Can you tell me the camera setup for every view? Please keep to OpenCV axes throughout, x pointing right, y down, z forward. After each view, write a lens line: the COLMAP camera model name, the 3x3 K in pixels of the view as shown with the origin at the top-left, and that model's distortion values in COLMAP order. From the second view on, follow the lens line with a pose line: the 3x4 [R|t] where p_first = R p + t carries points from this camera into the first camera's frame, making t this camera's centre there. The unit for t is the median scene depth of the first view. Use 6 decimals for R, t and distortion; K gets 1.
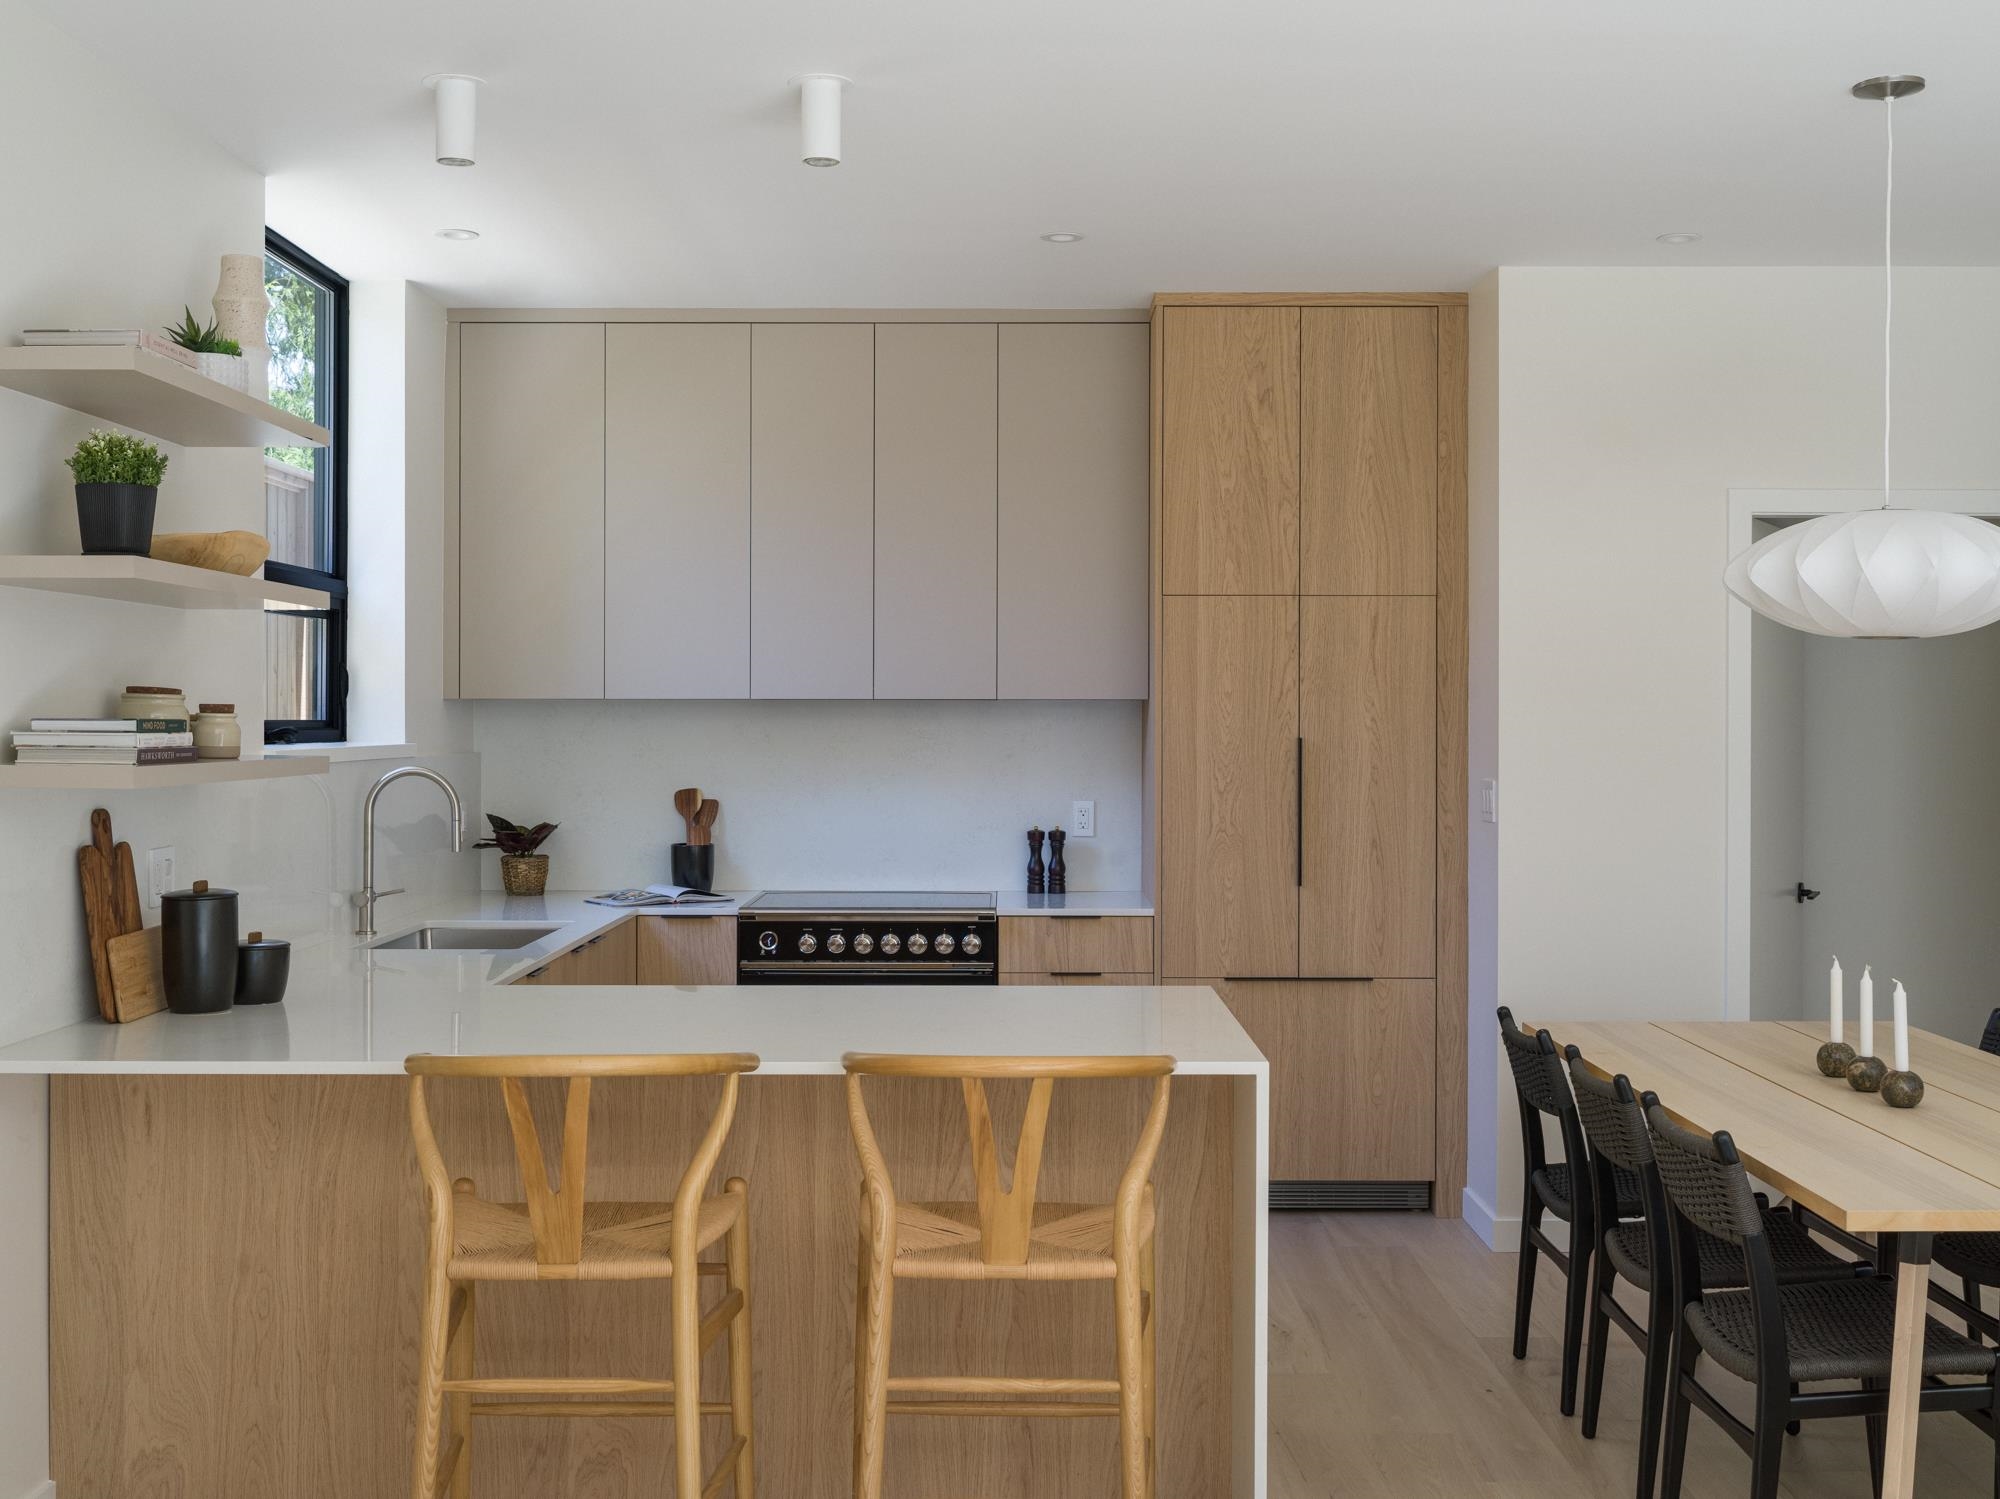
lens RADIAL K [[2282.9, 0, 995.4], [0, 2282.9, 730.4], [0, 0, 1]] dist [0.007675, 0.000000]
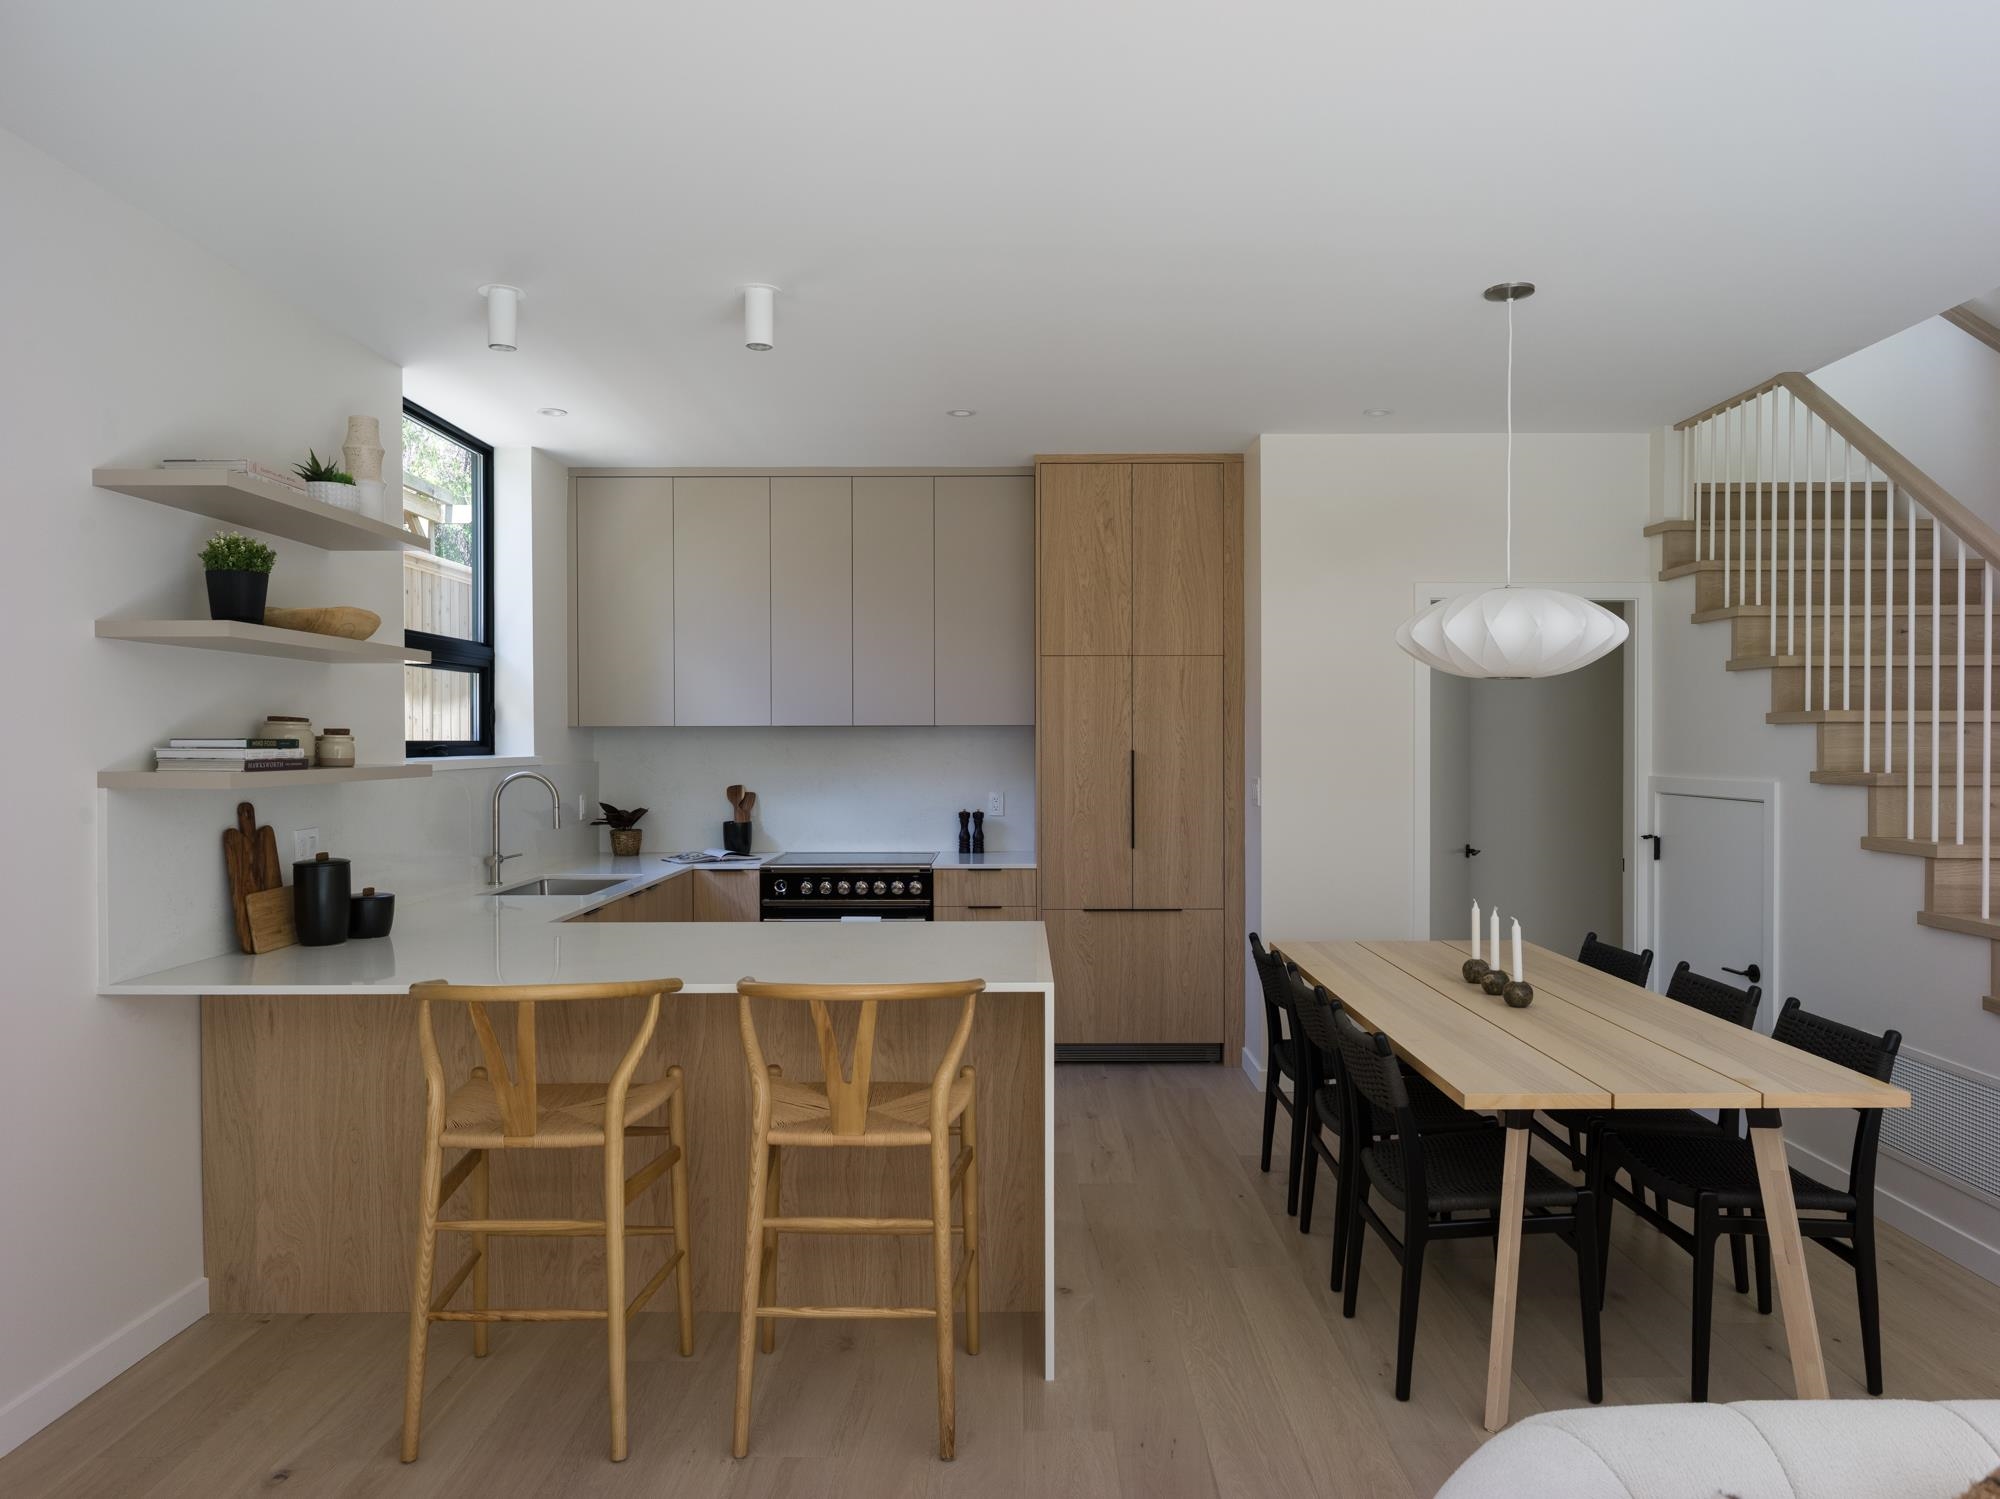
lens RADIAL K [[1367.9, 0, 1008.3], [0, 1367.9, 758.2], [0, 0, 1]] dist [0.006848, 0.006283]
pose [[0.999984, -0.003687, -0.004227, 0.079145], [0.003720, 0.999963, 0.007755, 0.001755], [0.004198, -0.007771, 0.999961, 0.139083]]
